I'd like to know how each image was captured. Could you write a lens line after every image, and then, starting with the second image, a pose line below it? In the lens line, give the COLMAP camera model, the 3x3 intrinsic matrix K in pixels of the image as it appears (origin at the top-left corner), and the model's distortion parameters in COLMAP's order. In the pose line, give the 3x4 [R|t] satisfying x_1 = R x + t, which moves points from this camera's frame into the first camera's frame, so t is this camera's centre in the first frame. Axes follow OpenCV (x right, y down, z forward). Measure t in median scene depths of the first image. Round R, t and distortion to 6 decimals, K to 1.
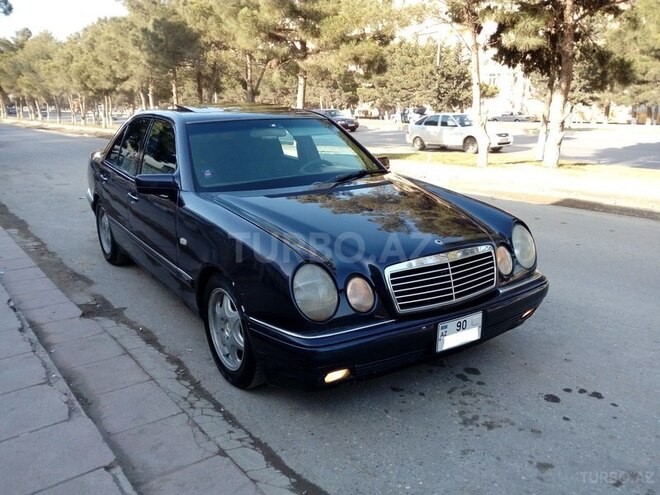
lens RADIAL K [[539.6, 0, 336.4], [0, 539.6, 245.2], [0, 0, 1]] dist [0.080424, -0.154104]
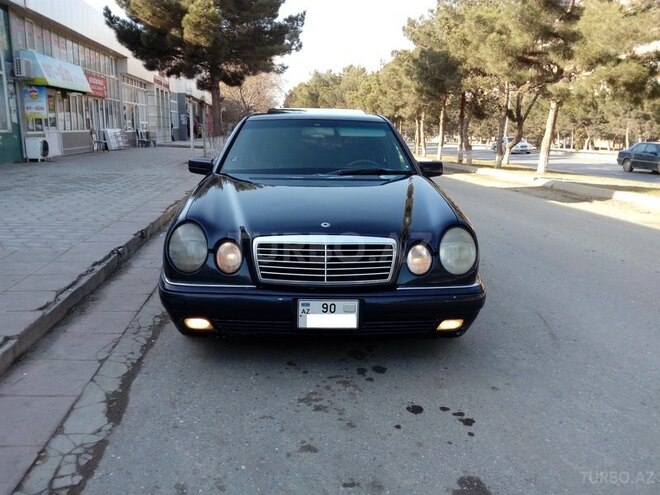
lens RADIAL K [[539.6, 0, 336.4], [0, 539.6, 245.2], [0, 0, 1]] dist [0.080424, -0.154104]
pose [[0.860559, 0.129073, -0.492725, 0.616729], [-0.155232, 0.987801, -0.012356, 0.036073], [0.485119, 0.087120, 0.870097, 0.103629]]
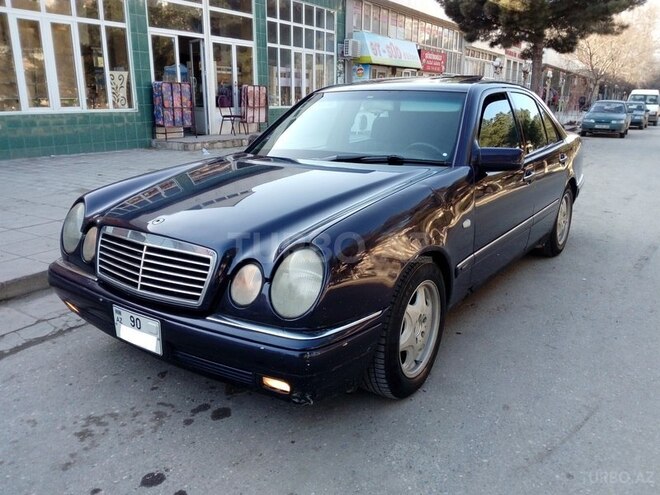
lens RADIAL K [[539.6, 0, 336.4], [0, 539.6, 245.2], [0, 0, 1]] dist [0.080424, -0.154104]
pose [[0.374204, 0.252075, -0.892429, 0.905339], [-0.247883, 0.954519, 0.165673, -0.153182], [0.893603, 0.159222, 0.419670, 0.772259]]
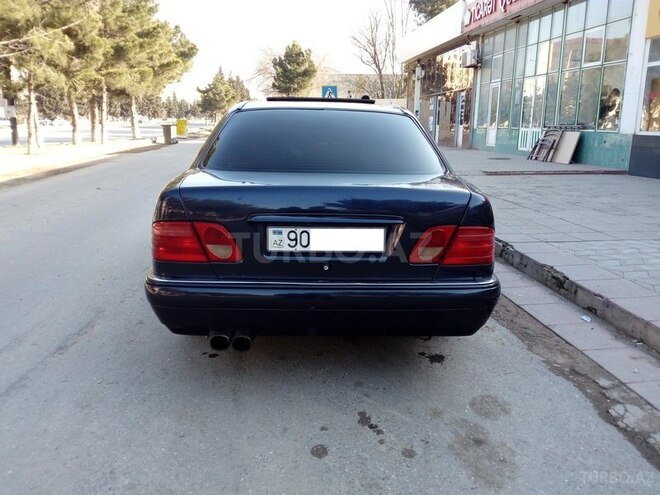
lens RADIAL K [[539.6, 0, 336.4], [0, 539.6, 245.2], [0, 0, 1]] dist [0.080424, -0.154104]
pose [[-0.860474, -0.111684, 0.497103, -1.030583], [0.132504, 0.893052, 0.430002, -0.618431], [-0.491963, 0.435873, -0.753649, 2.608072]]
